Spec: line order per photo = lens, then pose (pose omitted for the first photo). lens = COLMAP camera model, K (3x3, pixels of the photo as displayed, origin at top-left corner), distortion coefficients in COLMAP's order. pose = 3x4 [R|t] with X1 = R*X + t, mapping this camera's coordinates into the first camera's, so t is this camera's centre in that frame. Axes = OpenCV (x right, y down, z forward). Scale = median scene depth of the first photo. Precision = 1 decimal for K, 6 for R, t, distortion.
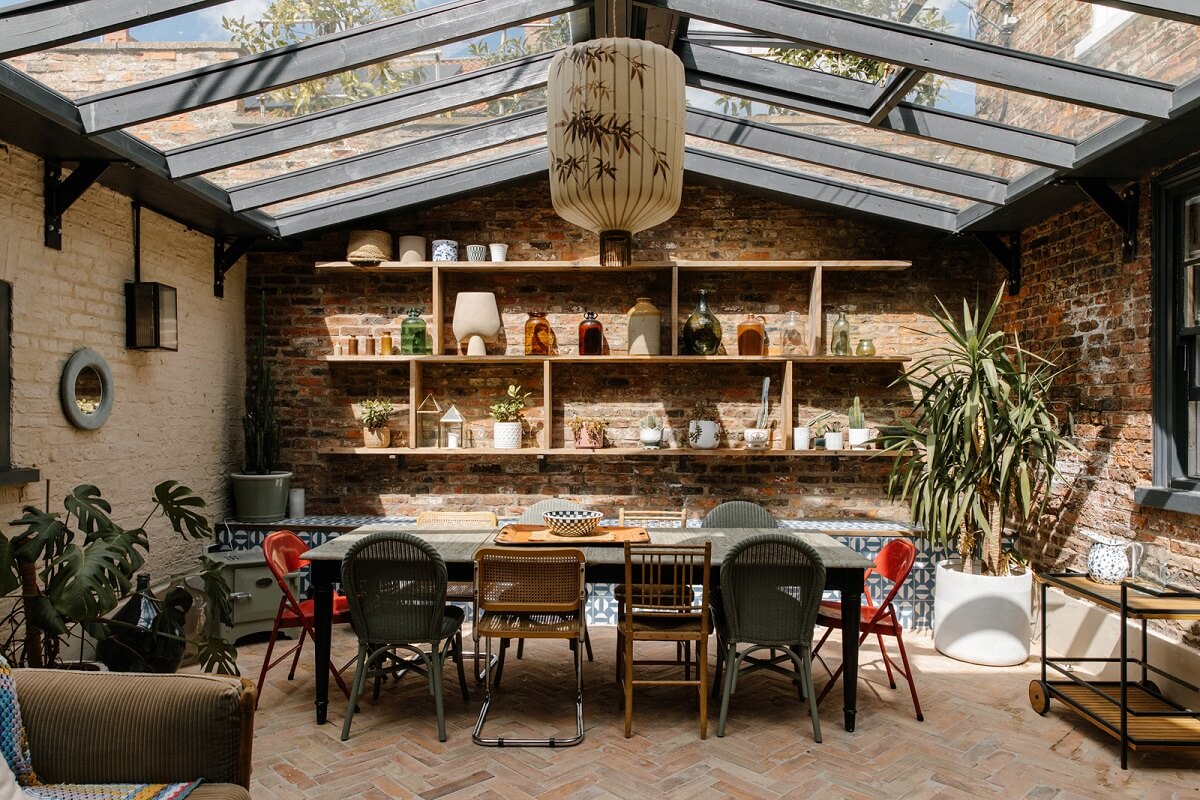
lens RADIAL K [[941.9, 0, 600.0], [0, 941.9, 400.0], [0, 0, 1]] dist [-0.001265, -0.002685]
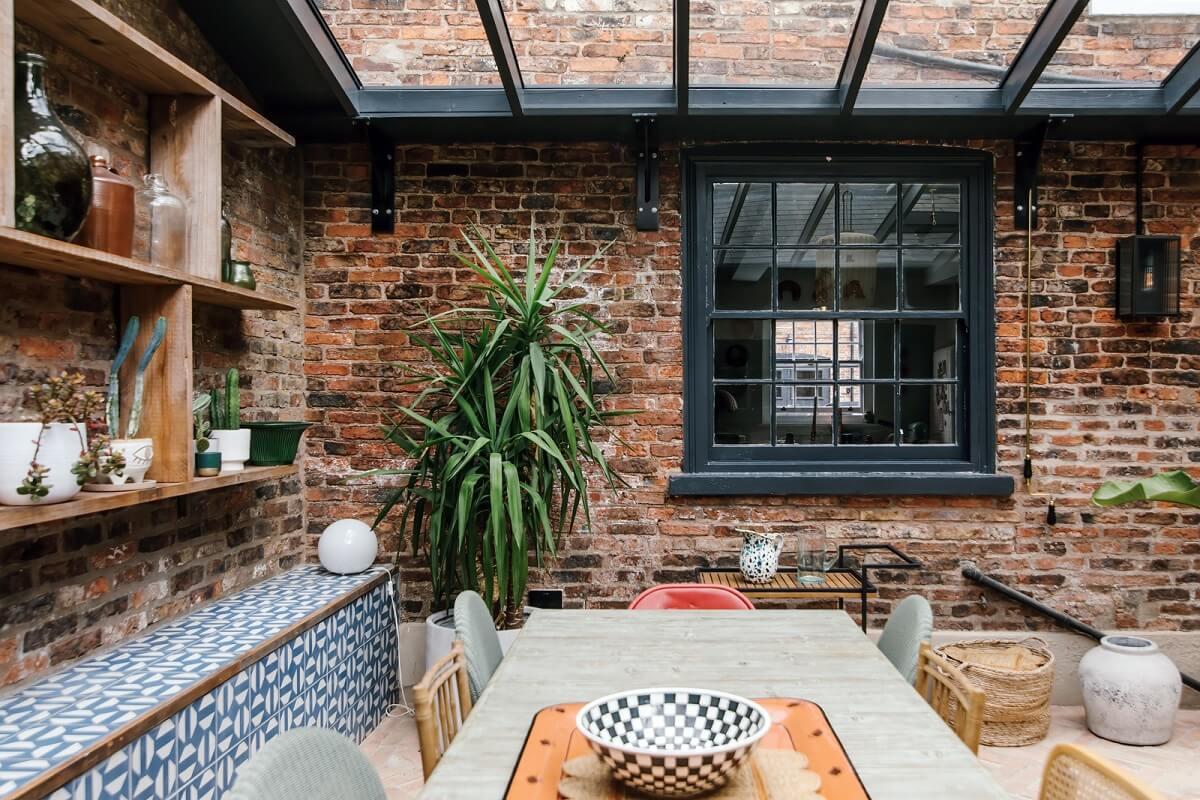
lens RADIAL K [[941.9, 0, 600.0], [0, 941.9, 400.0], [0, 0, 1]] dist [-0.001265, -0.002685]
pose [[-0.045284, -0.009018, 0.998933, -0.330778], [-0.011596, 0.999897, 0.008501, 0.009505], [-0.998907, -0.011199, -0.045384, 1.040778]]
